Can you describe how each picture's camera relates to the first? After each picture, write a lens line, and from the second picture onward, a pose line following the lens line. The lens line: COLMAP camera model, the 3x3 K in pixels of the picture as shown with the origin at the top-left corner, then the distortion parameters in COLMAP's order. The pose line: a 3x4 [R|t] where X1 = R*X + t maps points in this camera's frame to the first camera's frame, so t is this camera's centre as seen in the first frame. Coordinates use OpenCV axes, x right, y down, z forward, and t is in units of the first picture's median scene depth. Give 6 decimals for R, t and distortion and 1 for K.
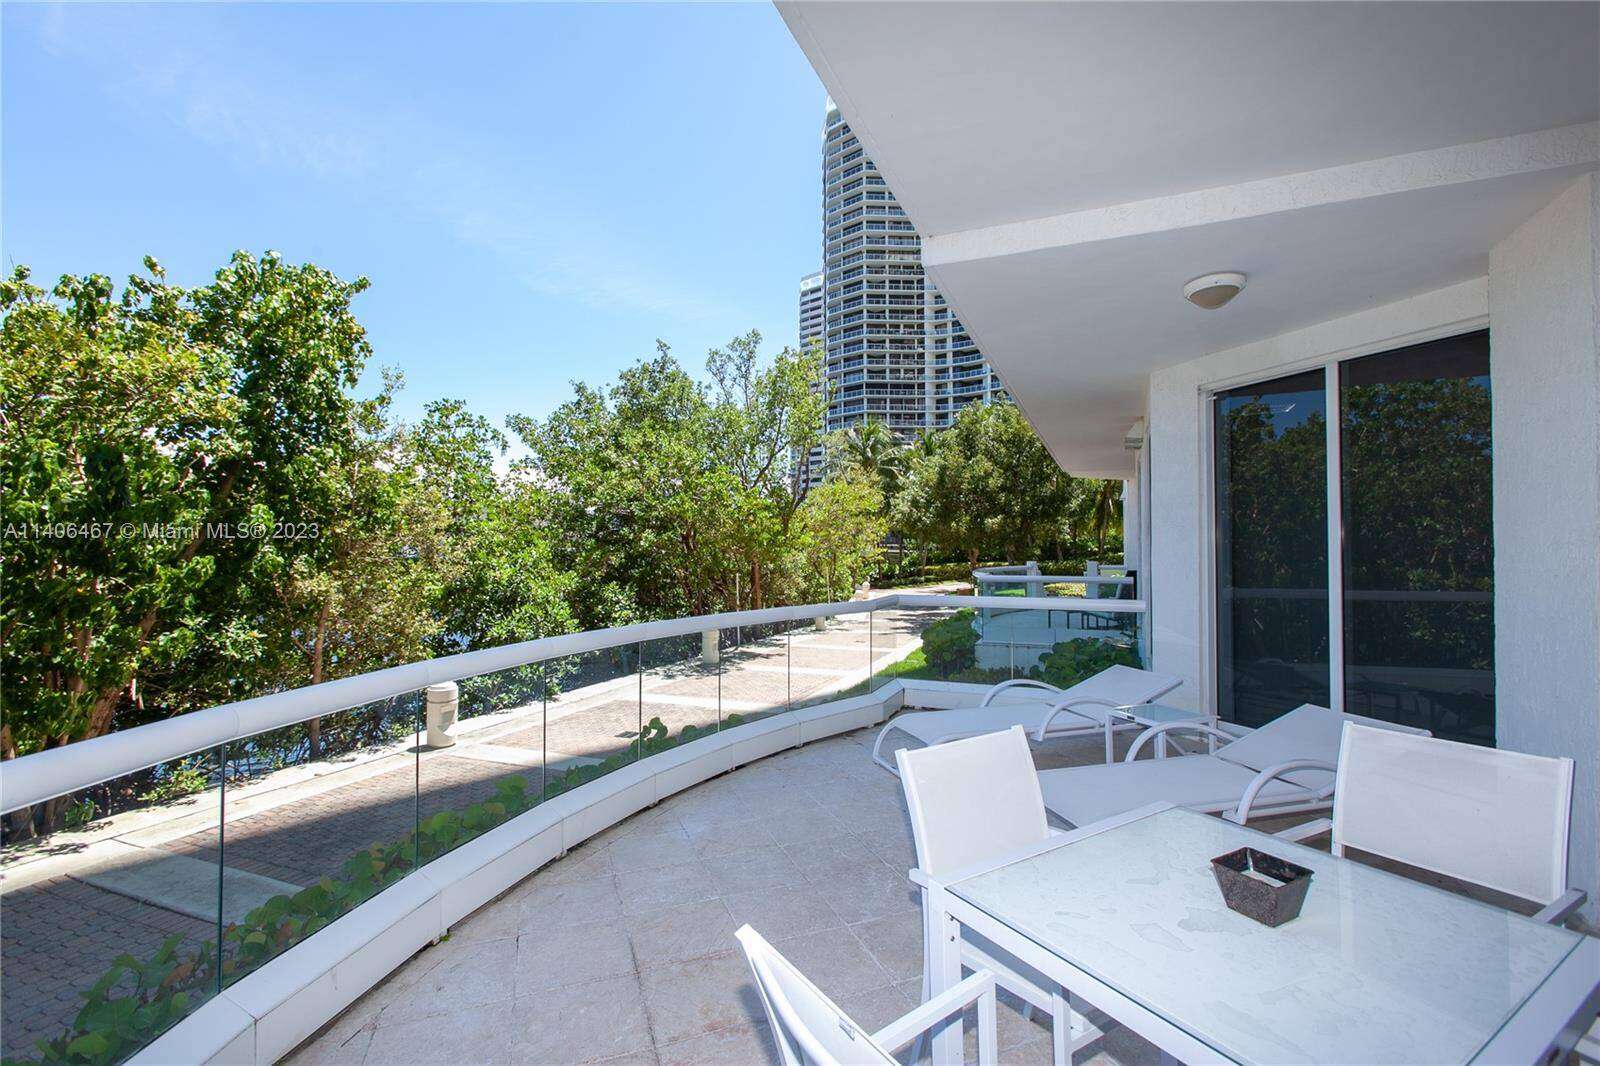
lens RADIAL K [[703.1, 0, 800.0], [0, 703.1, 533.0], [0, 0, 1]] dist [-0.004716, 0.000676]
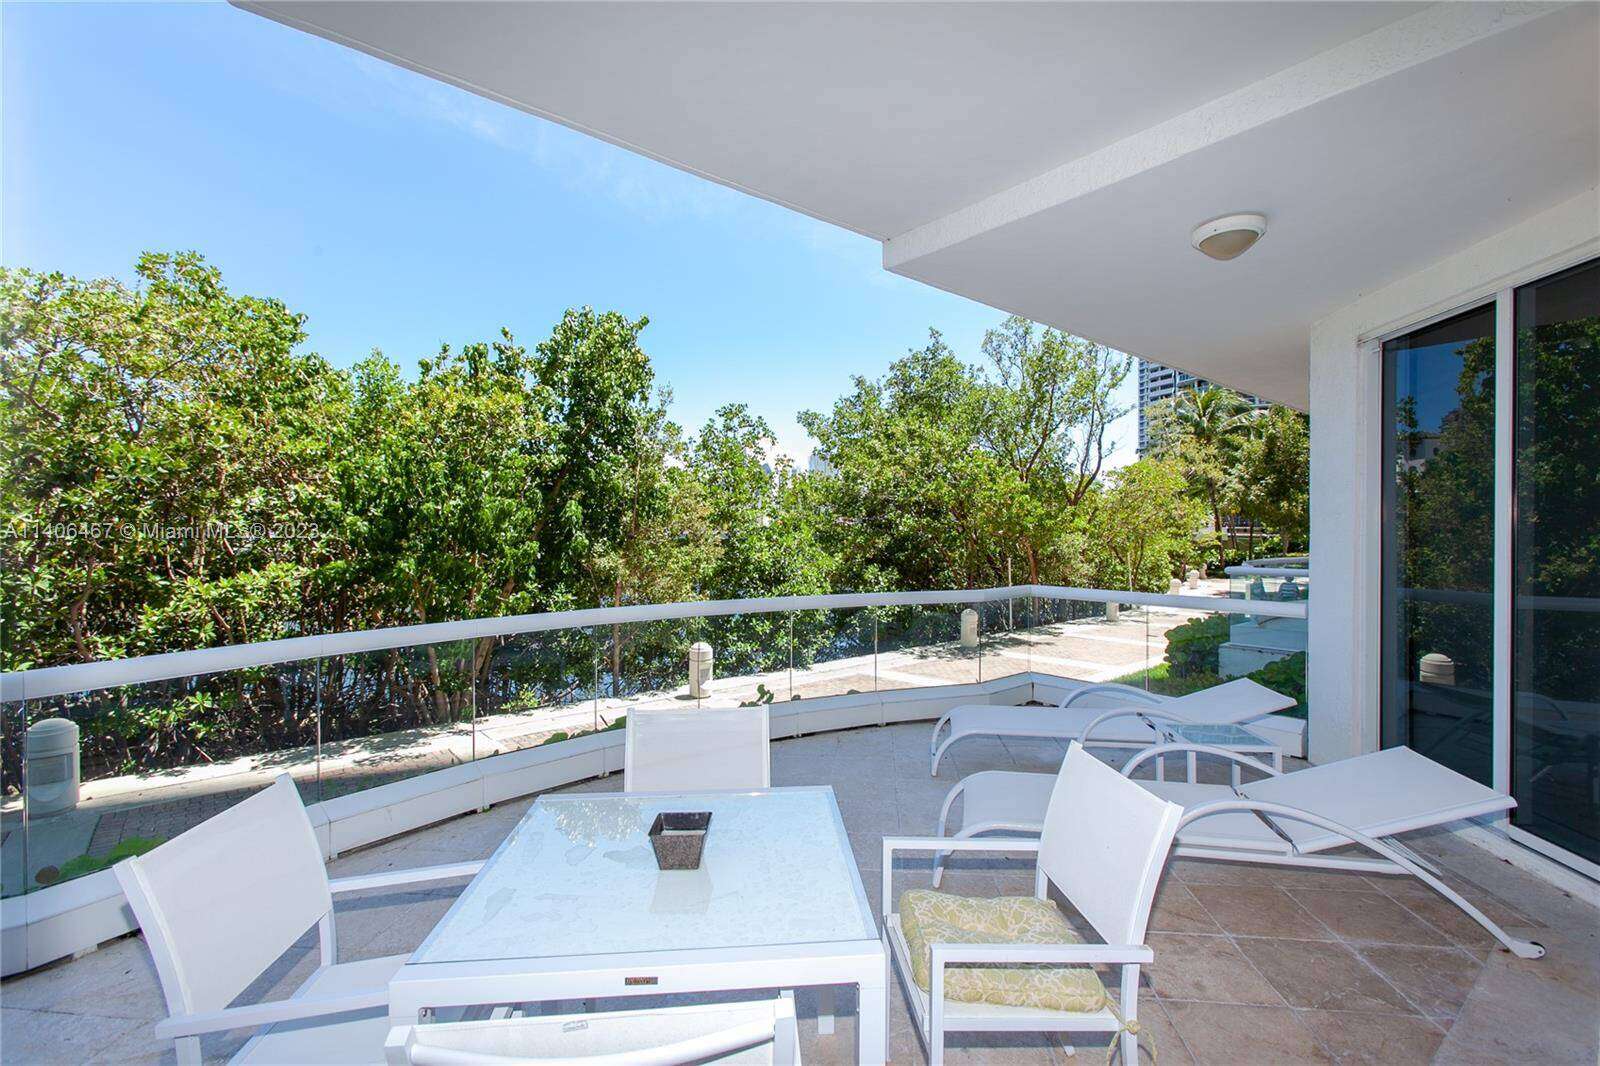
lens RADIAL K [[703.5, 0, 800.0], [0, 703.5, 533.0], [0, 0, 1]] dist [-0.069895, 0.037859]
pose [[0.893413, 0.001984, -0.449232, 0.134683], [0.009375, 0.999690, 0.023059, -0.003643], [0.449139, -0.024812, 0.893117, 0.005457]]
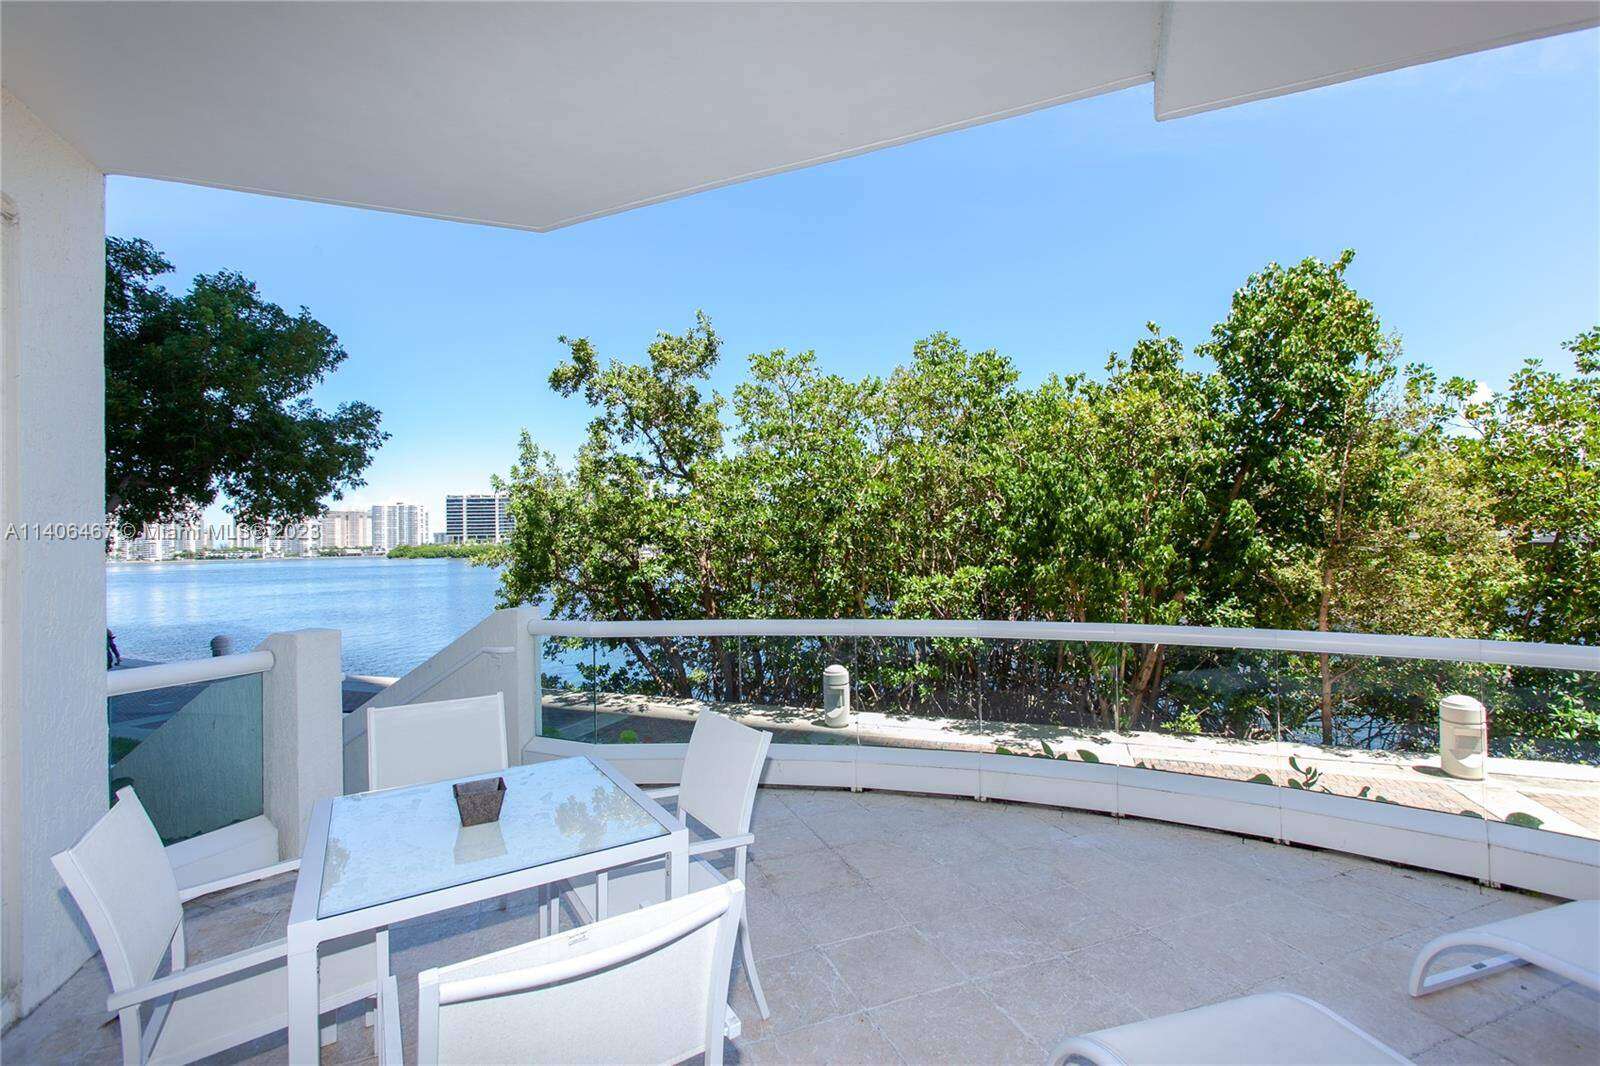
lens RADIAL K [[687.5, 0, 800.0], [0, 687.5, 533.0], [0, 0, 1]] dist [0.001621, 0.000338]
pose [[0.026992, -0.016197, -0.999504, 0.205426], [0.039158, 0.999118, -0.015133, 0.001182], [0.998868, -0.038730, 0.027603, 0.162046]]
